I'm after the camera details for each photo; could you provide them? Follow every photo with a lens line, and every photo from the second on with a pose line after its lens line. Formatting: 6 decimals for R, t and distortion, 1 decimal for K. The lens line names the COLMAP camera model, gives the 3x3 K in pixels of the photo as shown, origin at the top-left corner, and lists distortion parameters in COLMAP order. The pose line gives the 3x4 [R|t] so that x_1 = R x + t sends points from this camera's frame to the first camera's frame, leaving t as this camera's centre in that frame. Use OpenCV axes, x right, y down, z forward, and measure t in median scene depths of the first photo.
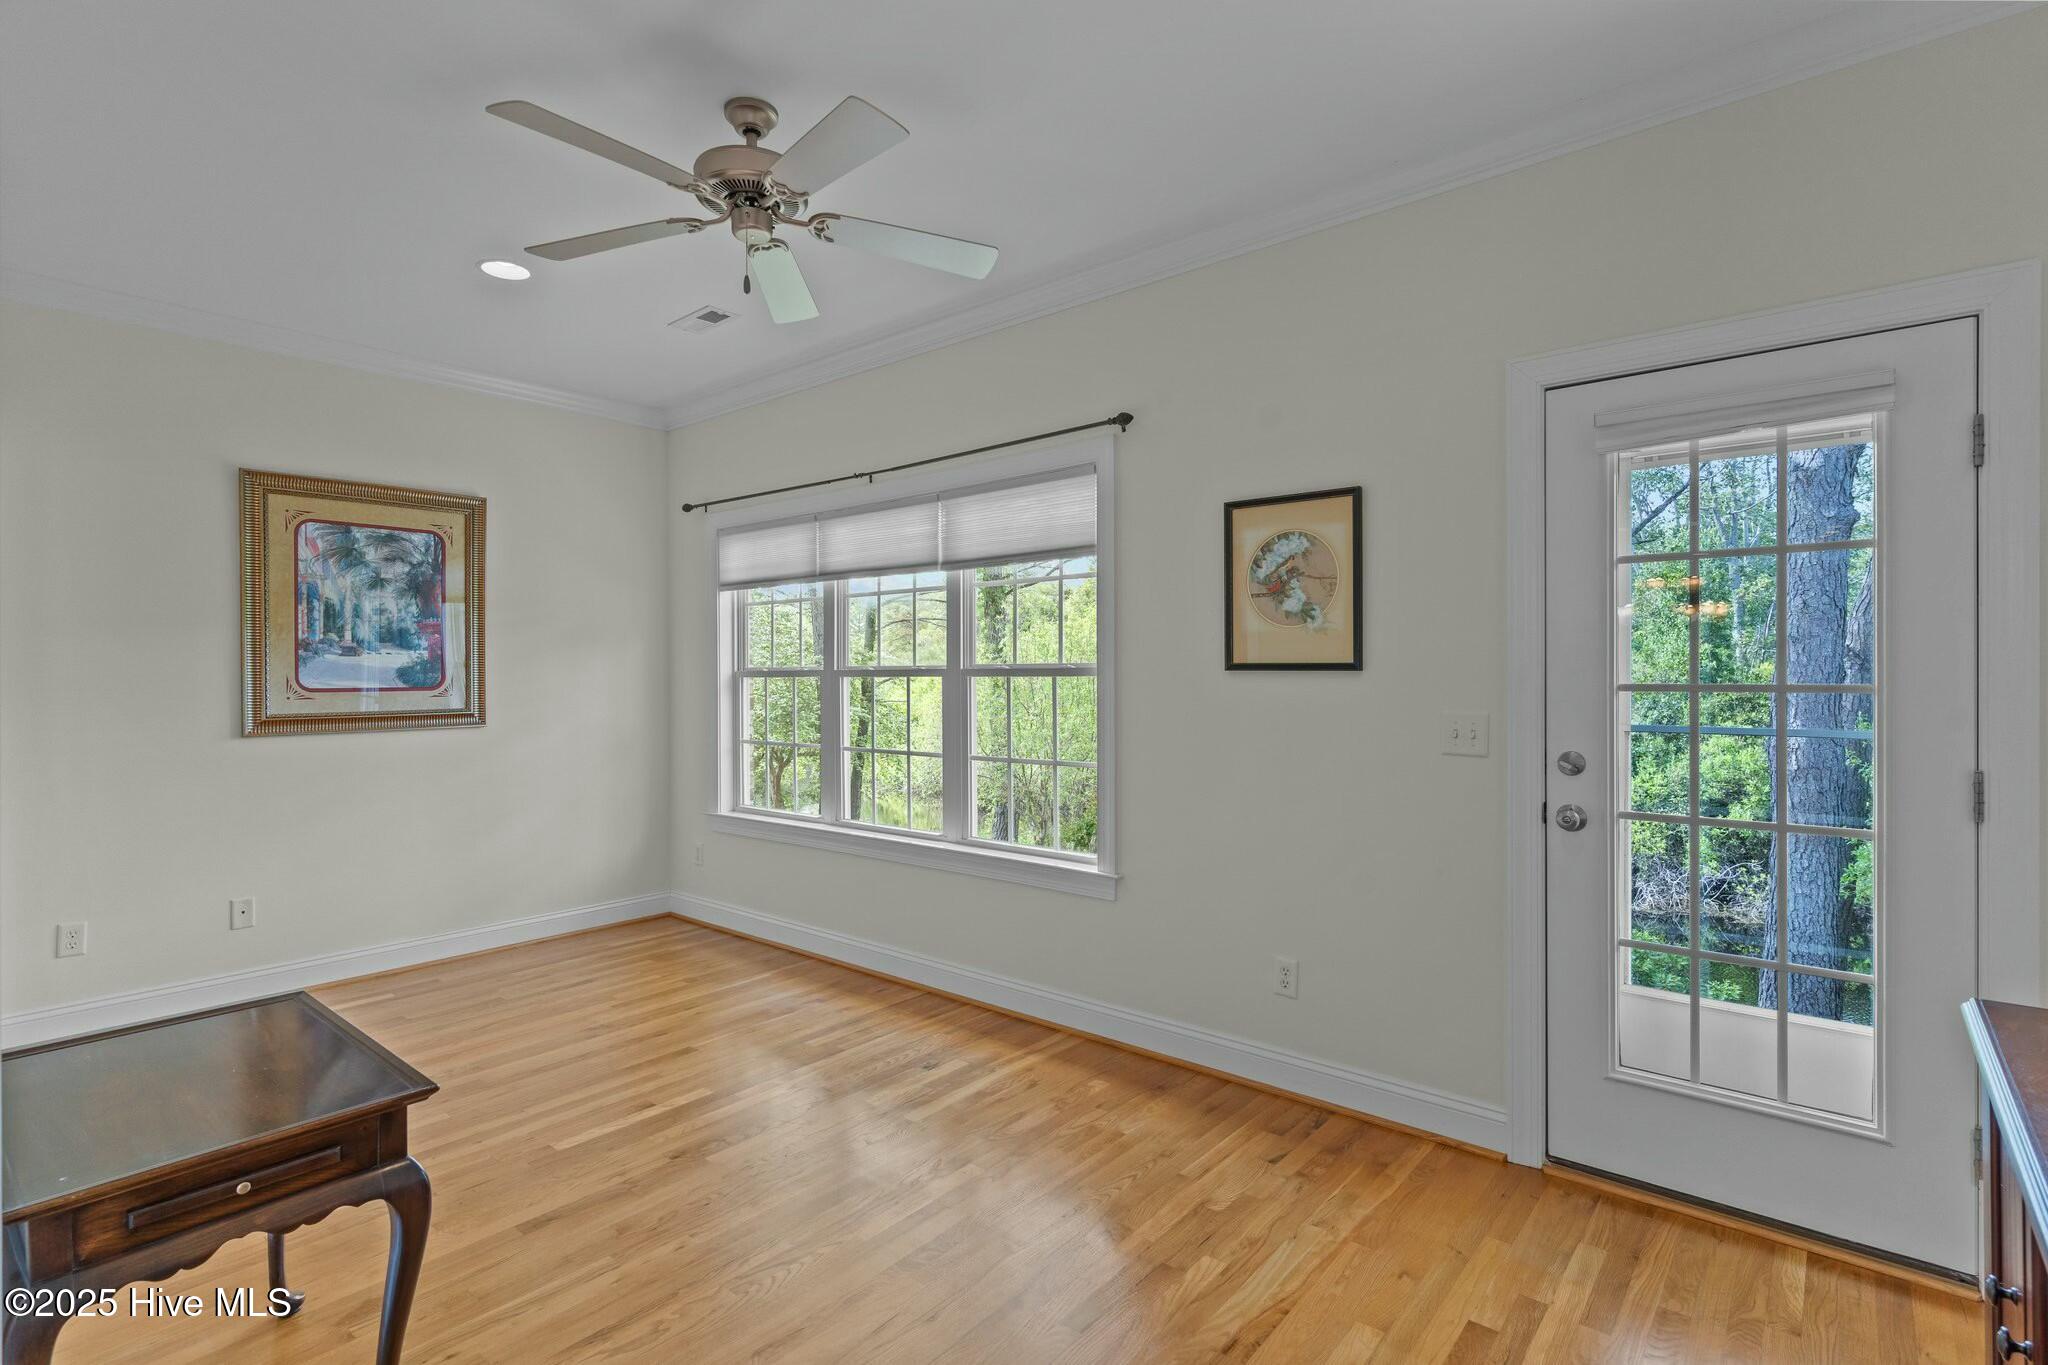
lens RADIAL K [[963.2, 0, 1022.9], [0, 963.2, 674.6], [0, 0, 1]] dist [-0.000812, -0.000089]
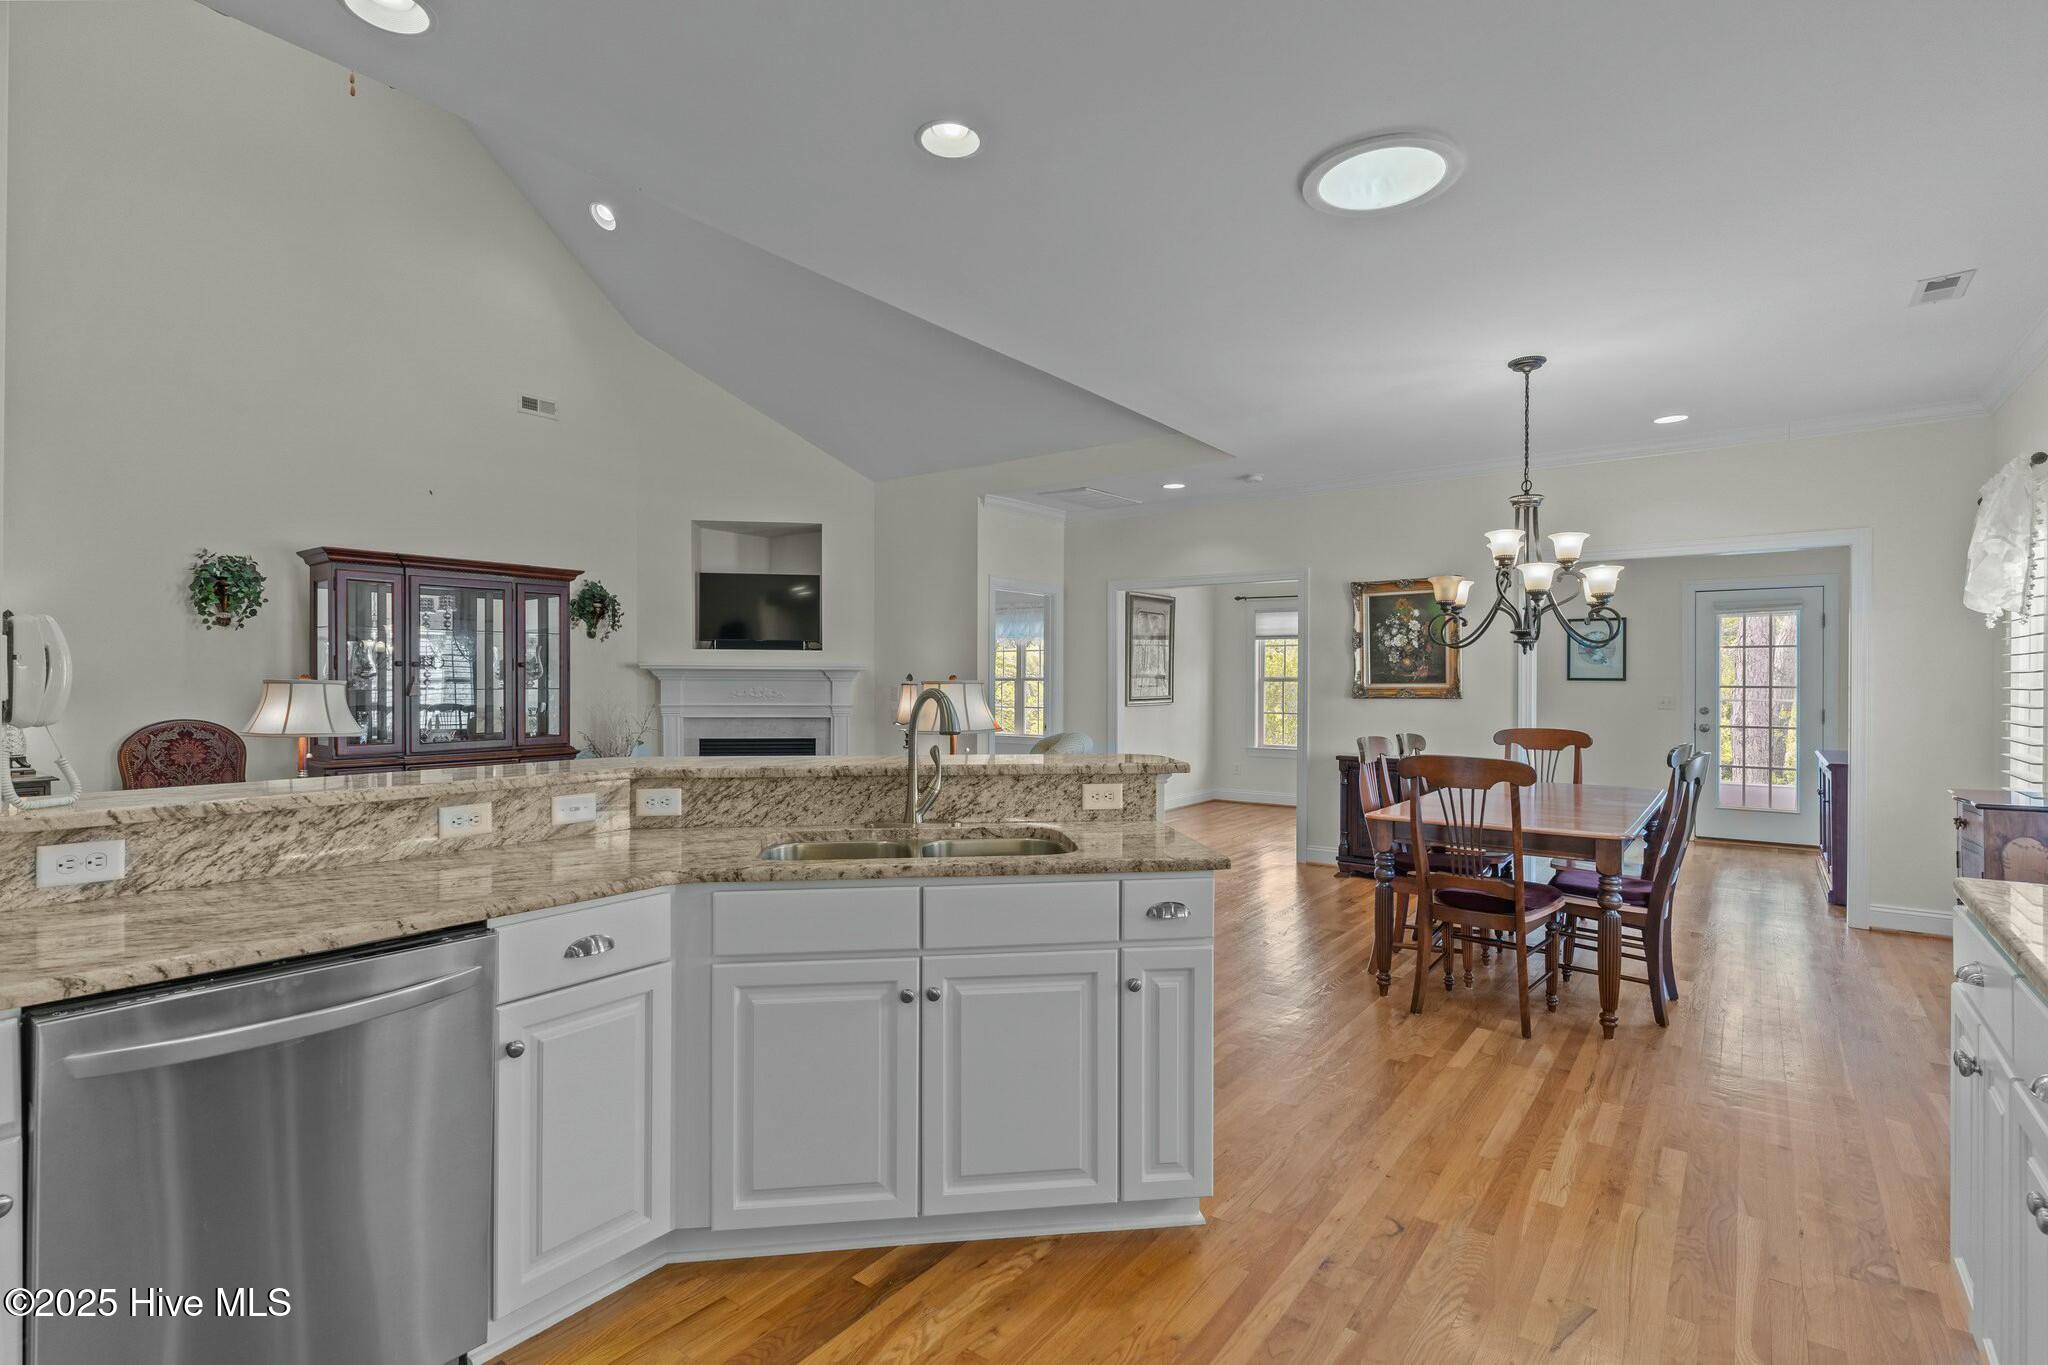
lens RADIAL K [[963.2, 0, 1018.4], [0, 963.2, 676.6], [0, 0, 1]] dist [-0.000812, -0.000089]
pose [[0.998844, -0.000299, 0.048075, -1.457575], [0.000087, 0.999990, 0.004398, -0.027060], [-0.048076, -0.004389, 0.998834, -1.630439]]
